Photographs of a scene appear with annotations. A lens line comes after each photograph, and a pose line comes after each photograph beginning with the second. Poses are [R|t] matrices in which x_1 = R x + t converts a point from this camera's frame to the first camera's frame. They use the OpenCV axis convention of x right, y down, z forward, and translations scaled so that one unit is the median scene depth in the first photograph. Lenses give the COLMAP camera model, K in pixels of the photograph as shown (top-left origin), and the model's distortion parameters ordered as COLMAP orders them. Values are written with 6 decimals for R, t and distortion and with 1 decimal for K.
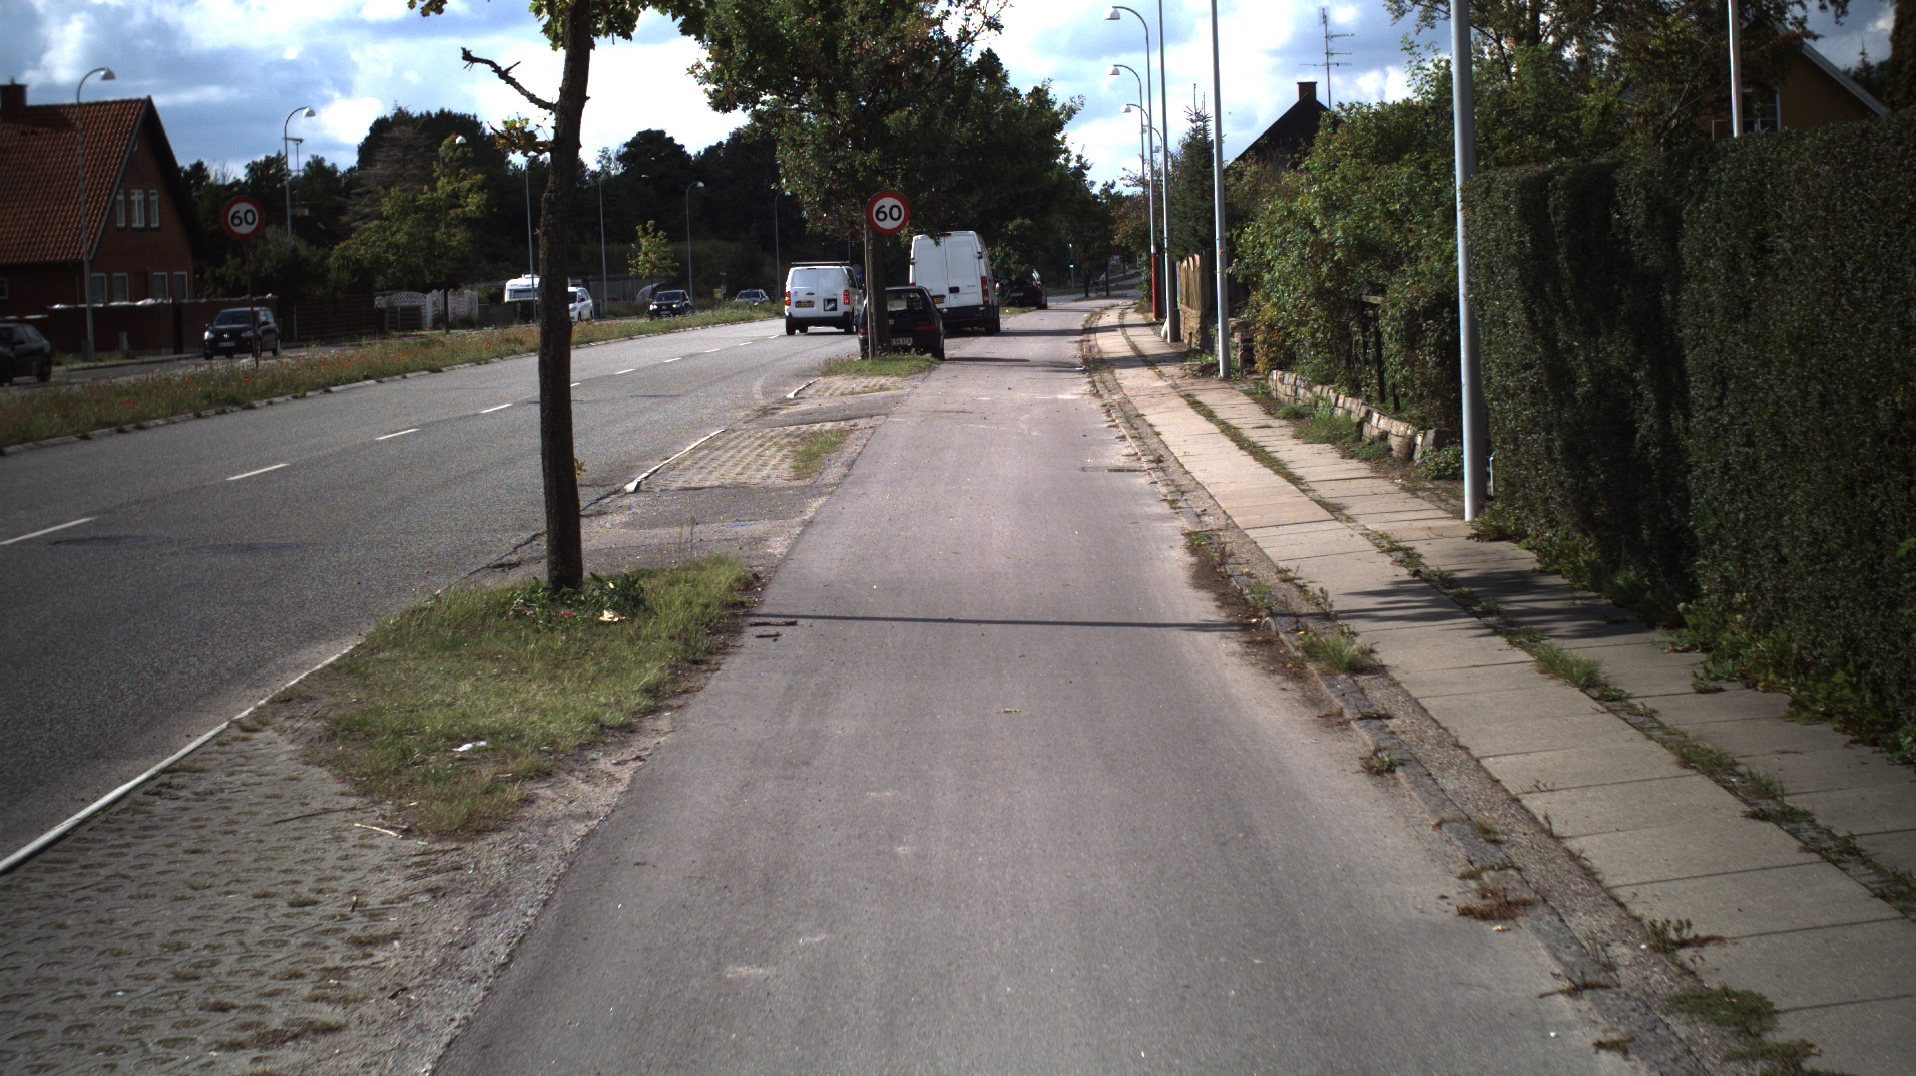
lens RADIAL K [[3115.1, 0, 958.0], [0, 3115.1, 538.0], [0, 0, 1]] dist [-0.217226, 0.028895]
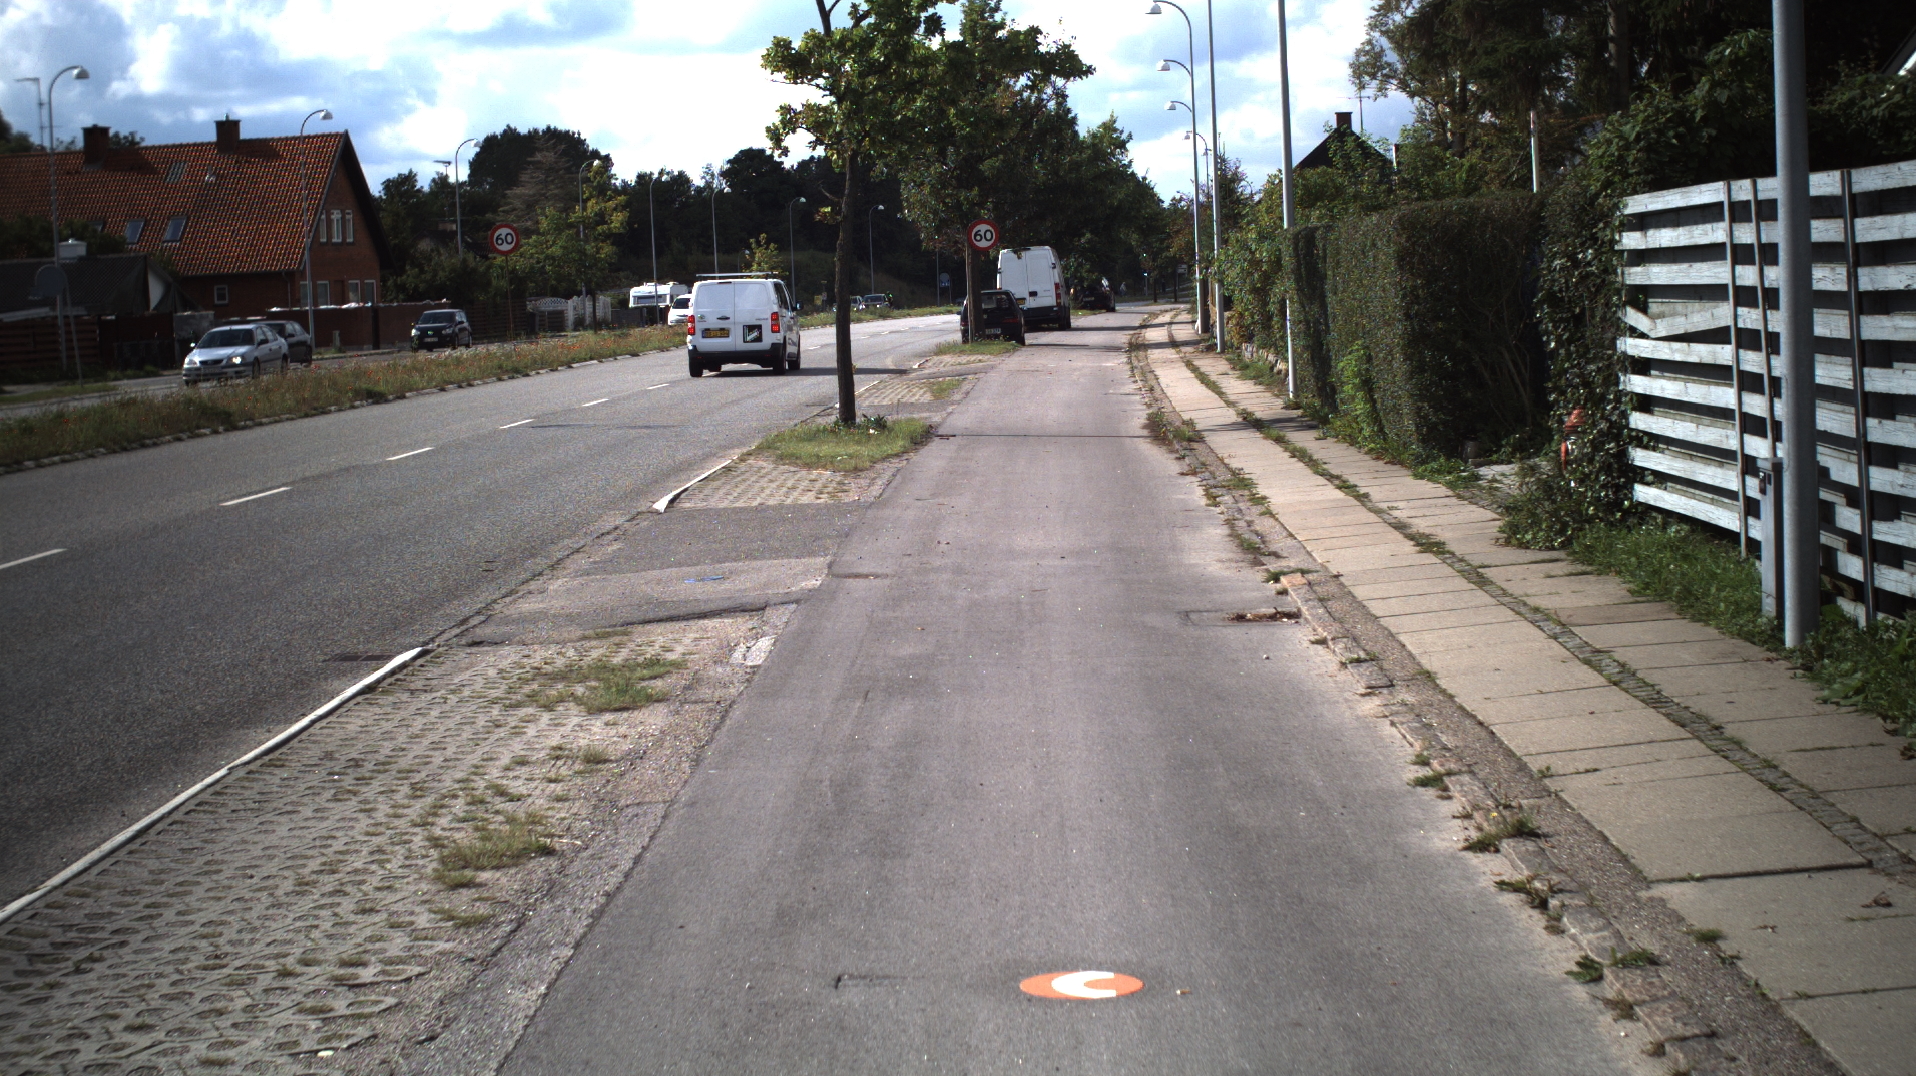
lens RADIAL K [[3115.1, 0, 958.0], [0, 3115.1, 538.0], [0, 0, 1]] dist [-0.217226, 0.028895]
pose [[0.999646, -0.000472, -0.026596, 0.002347], [0.000401, 0.999996, -0.002702, 0.028883], [0.026598, 0.002691, 0.999643, -0.330844]]
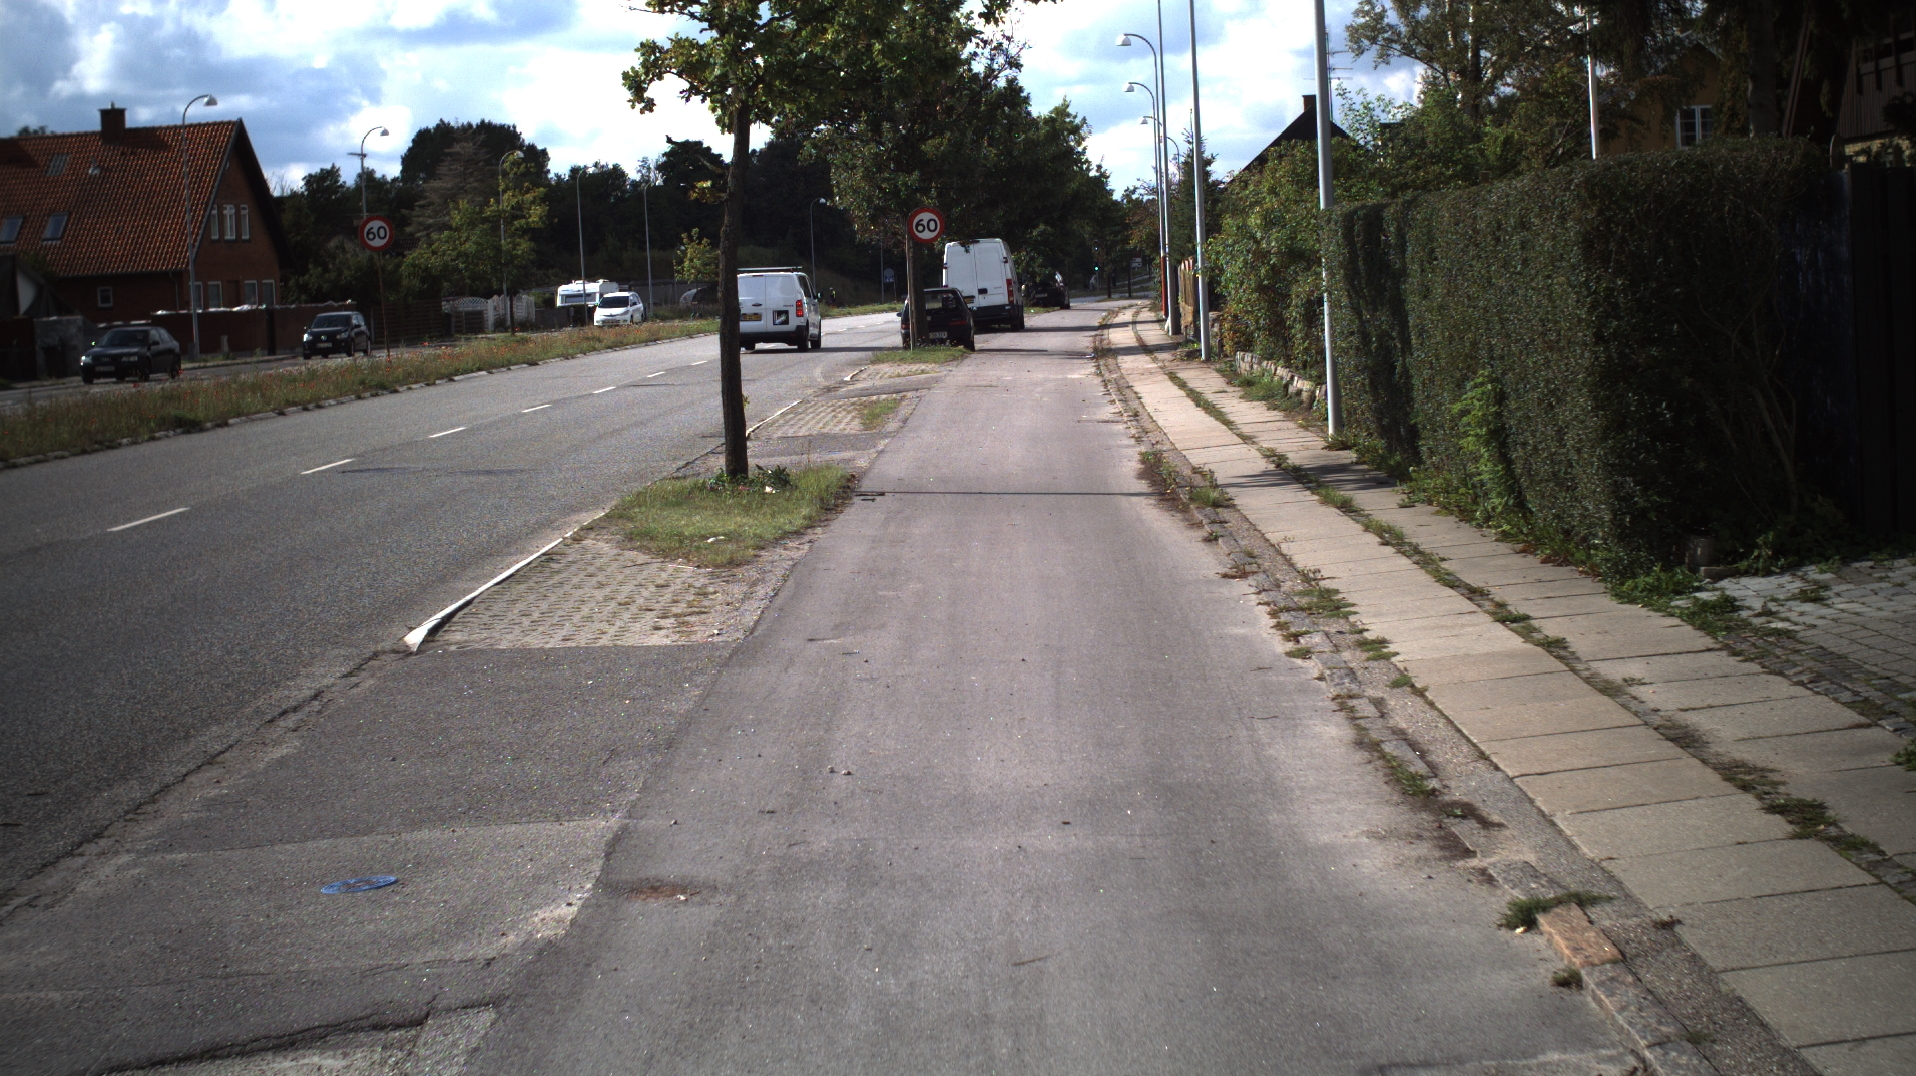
lens RADIAL K [[3115.1, 0, 958.0], [0, 3115.1, 538.0], [0, 0, 1]] dist [-0.217226, 0.028895]
pose [[0.999925, -0.007061, -0.010007, 0.000540], [0.007051, 0.999975, -0.001018, 0.014094], [0.010014, 0.000948, 0.999949, -0.165503]]
